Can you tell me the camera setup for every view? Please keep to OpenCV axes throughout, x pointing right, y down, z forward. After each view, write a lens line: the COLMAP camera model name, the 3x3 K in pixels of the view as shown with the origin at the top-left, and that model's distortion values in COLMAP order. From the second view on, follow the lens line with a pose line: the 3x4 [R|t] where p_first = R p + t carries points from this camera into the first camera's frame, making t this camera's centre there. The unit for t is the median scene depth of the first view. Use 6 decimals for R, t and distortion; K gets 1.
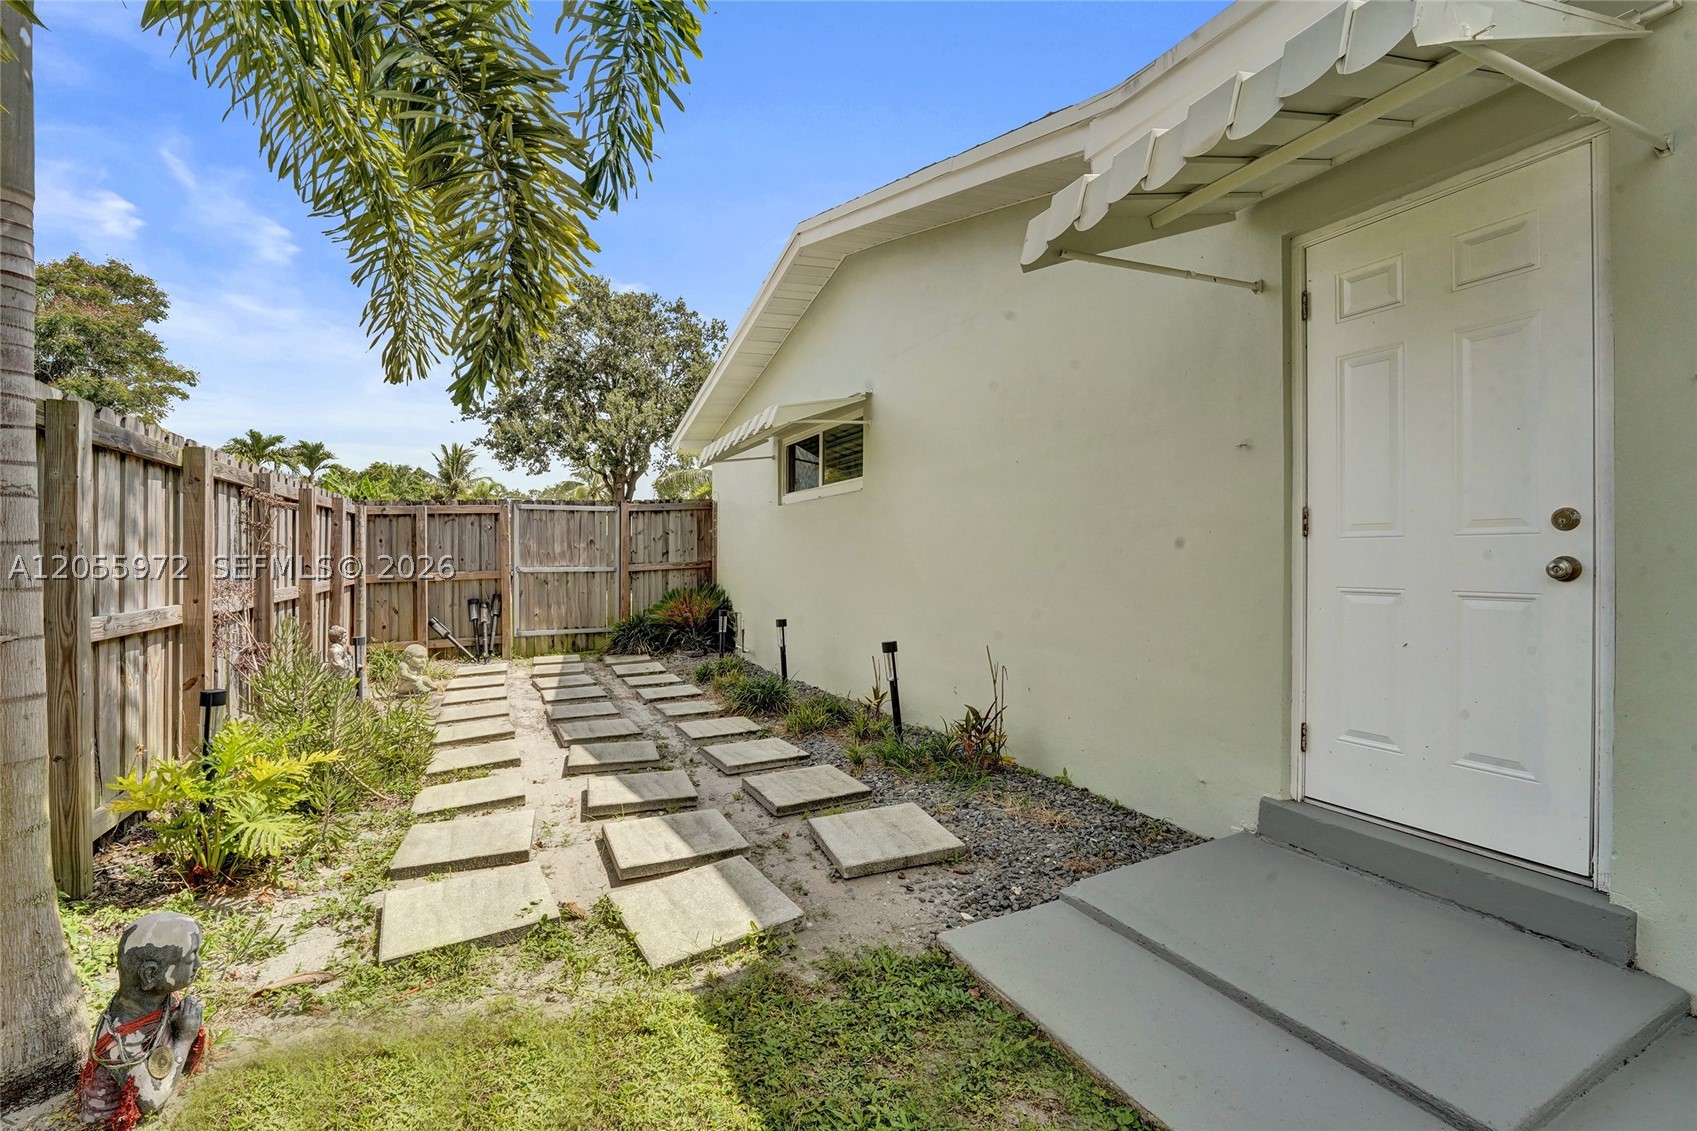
lens RADIAL K [[730.6, 0, 852.5], [0, 730.6, 562.1], [0, 0, 1]] dist [-0.026551, 0.000174]
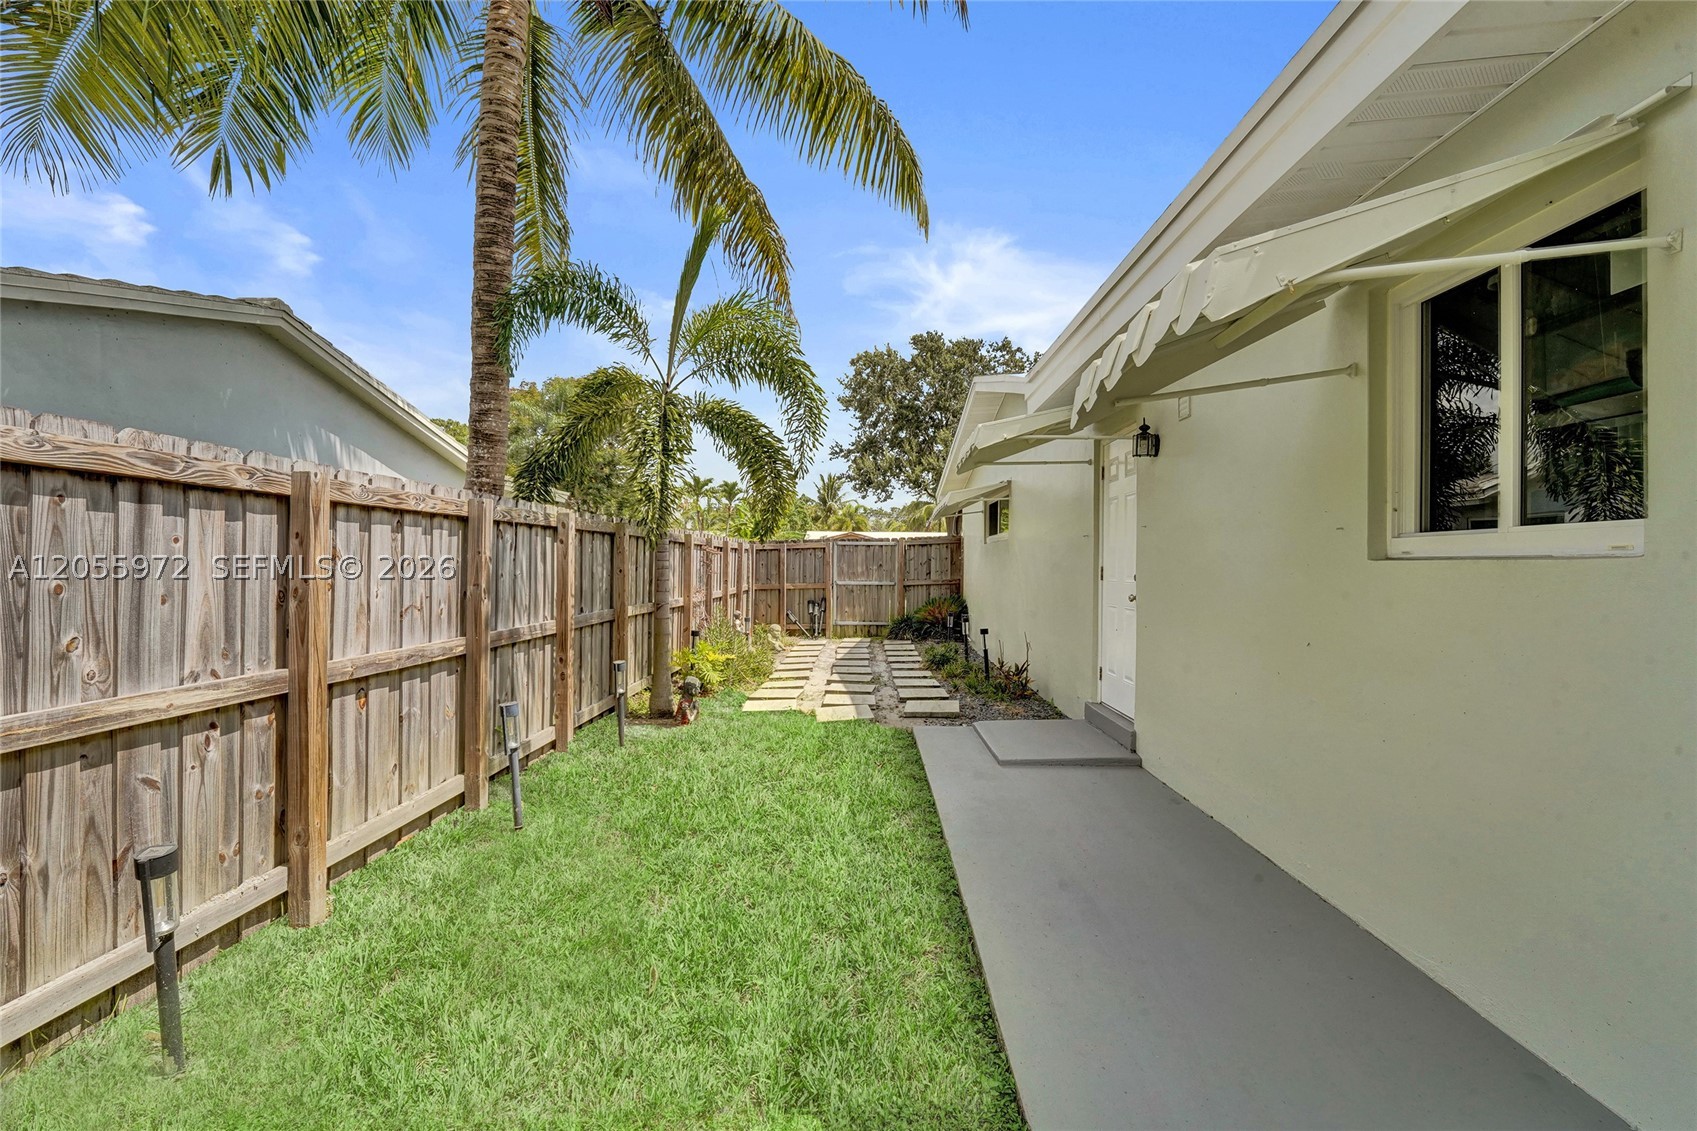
lens RADIAL K [[730.6, 0, 852.5], [0, 730.6, 562.1], [0, 0, 1]] dist [-0.026551, 0.000174]
pose [[0.887879, 0.005837, -0.460040, 0.302012], [-0.012512, 0.999856, -0.011461, -0.016728], [0.459907, 0.015932, 0.887824, -0.396726]]
